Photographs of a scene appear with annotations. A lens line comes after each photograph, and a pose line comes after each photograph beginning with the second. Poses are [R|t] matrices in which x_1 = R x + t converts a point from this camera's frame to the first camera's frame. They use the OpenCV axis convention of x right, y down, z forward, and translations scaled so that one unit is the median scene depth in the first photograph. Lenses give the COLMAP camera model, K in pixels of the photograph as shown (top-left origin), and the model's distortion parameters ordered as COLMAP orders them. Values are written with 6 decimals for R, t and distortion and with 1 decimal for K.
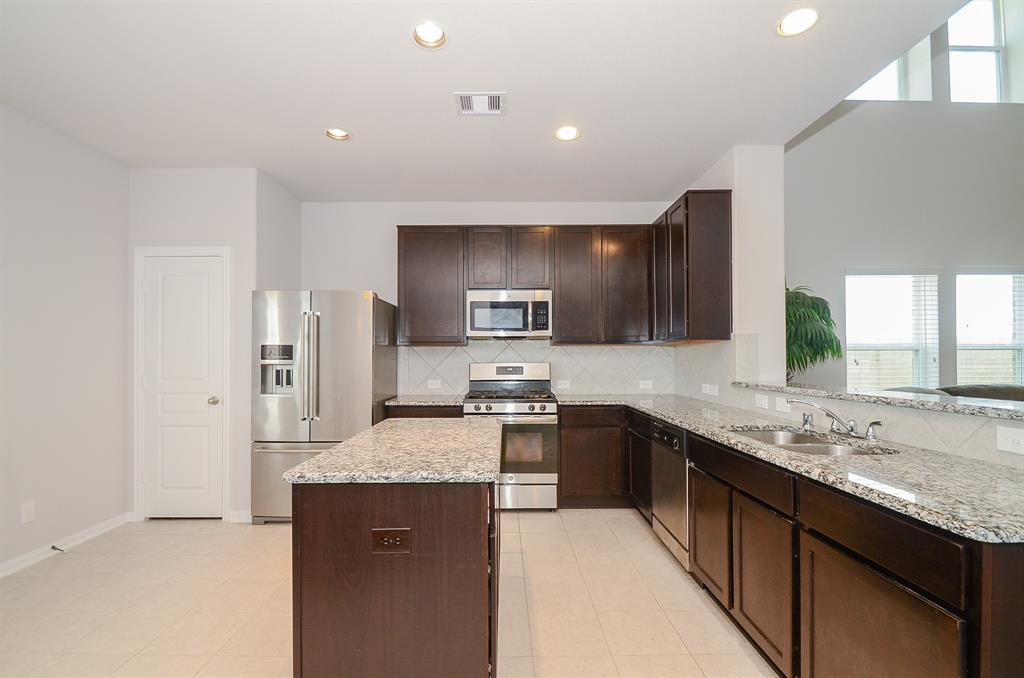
lens RADIAL K [[461.4, 0, 510.1], [0, 461.4, 353.2], [0, 0, 1]] dist [0.001116, -0.000081]
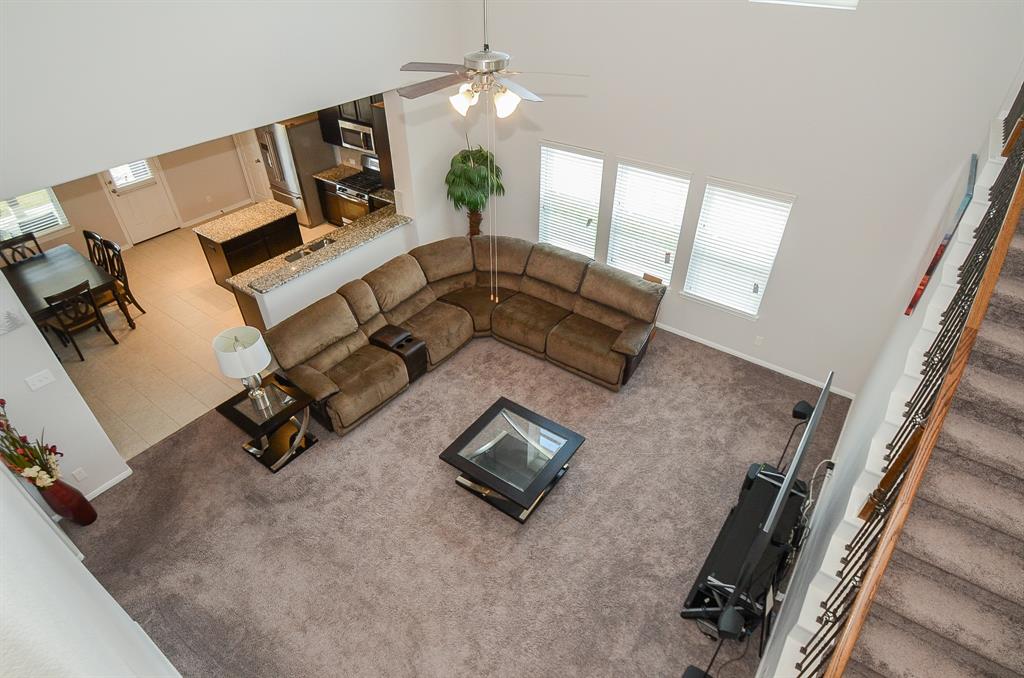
lens RADIAL K [[558.6, 0, 519.0], [0, 558.6, 366.5], [0, 0, 1]] dist [-0.034496, -0.000185]
pose [[0.809926, 0.380334, -0.446504, 1.810085], [-0.008054, 0.768401, 0.639918, -0.784289], [0.586477, -0.514690, 0.625411, -0.425156]]
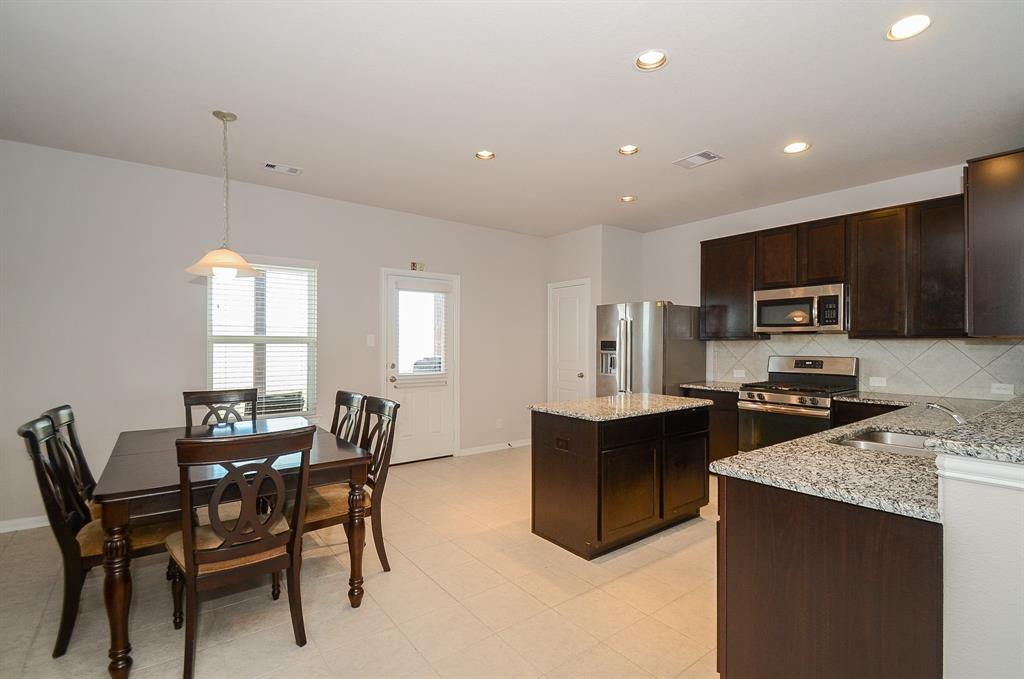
lens RADIAL K [[472.6, 0, 509.1], [0, 472.6, 342.6], [0, 0, 1]] dist [-0.002744, -0.000261]
pose [[0.598462, 0.003406, -0.801144, 0.471543], [0.003690, 0.999969, 0.007008, -0.021398], [0.801143, -0.007150, 0.598431, -0.162429]]
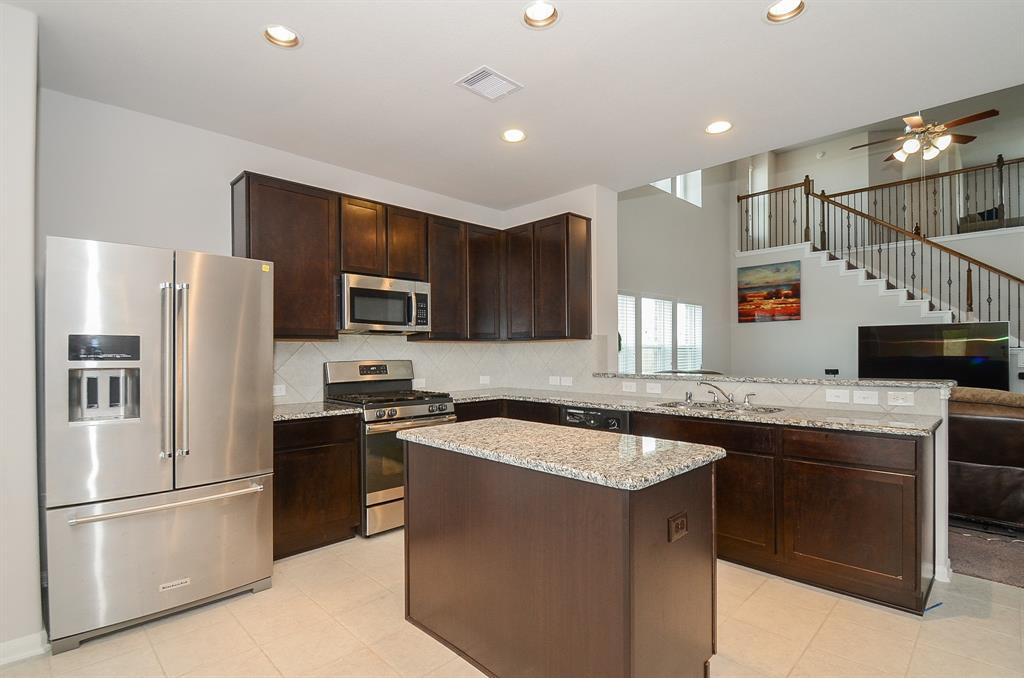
lens RADIAL K [[485.2, 0, 508.5], [0, 485.2, 350.4], [0, 0, 1]] dist [-0.001213, -0.015300]
pose [[0.718364, 0.000445, 0.695668, -0.488180], [-0.002207, 0.999996, 0.001640, -0.000846], [-0.695664, -0.002713, 0.718362, 0.179388]]
